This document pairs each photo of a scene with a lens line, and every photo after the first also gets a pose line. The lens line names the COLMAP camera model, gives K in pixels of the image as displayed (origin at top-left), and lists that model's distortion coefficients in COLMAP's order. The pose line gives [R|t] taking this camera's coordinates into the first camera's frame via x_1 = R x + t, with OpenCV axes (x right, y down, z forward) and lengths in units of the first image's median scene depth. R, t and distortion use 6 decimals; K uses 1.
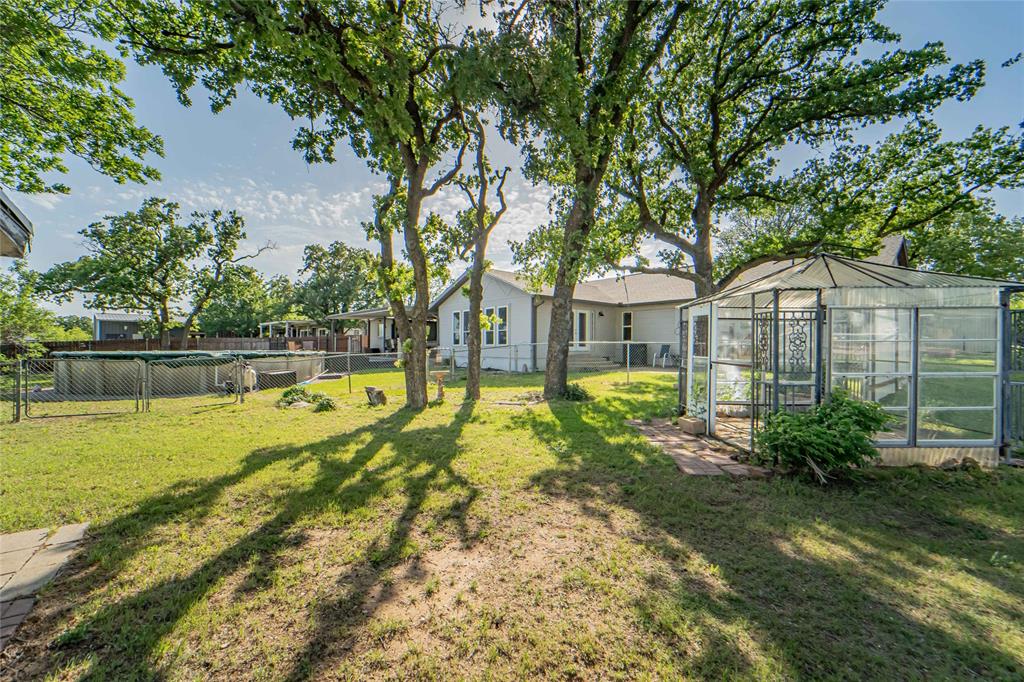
lens RADIAL K [[416.2, 0, 511.0], [0, 416.2, 341.0], [0, 0, 1]] dist [-0.019145, 0.002046]
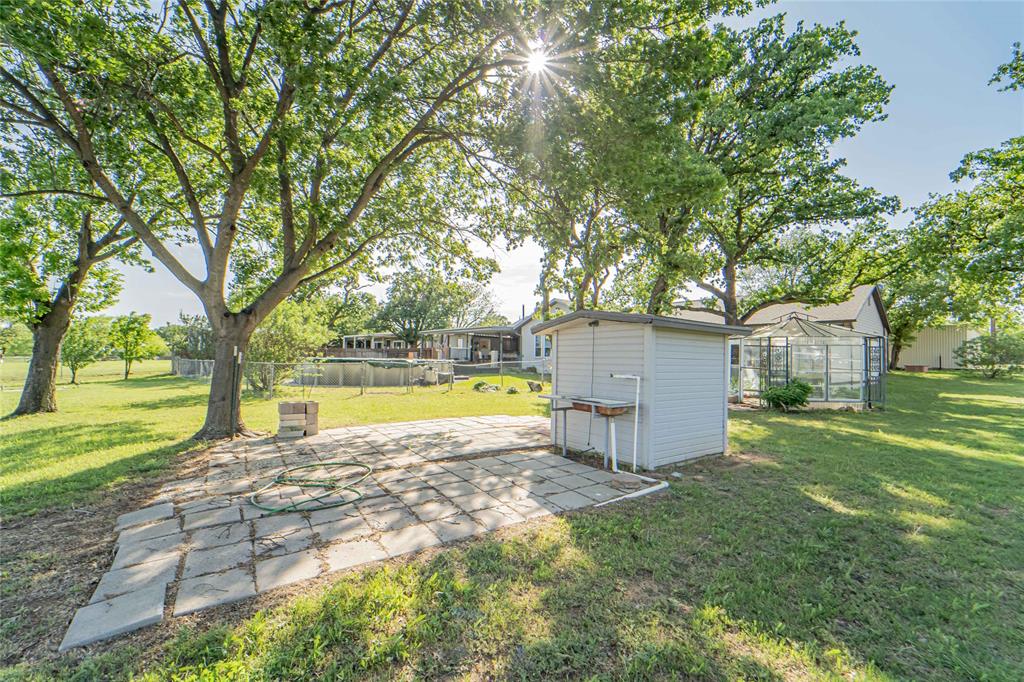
lens RADIAL K [[416.2, 0, 513.0], [0, 416.2, 341.9], [0, 0, 1]] dist [-0.019145, 0.002046]
pose [[0.999522, 0.015236, -0.026899, -0.288147], [-0.015992, 0.999477, -0.028109, -0.000229], [0.026457, 0.028526, 0.999243, -0.526496]]
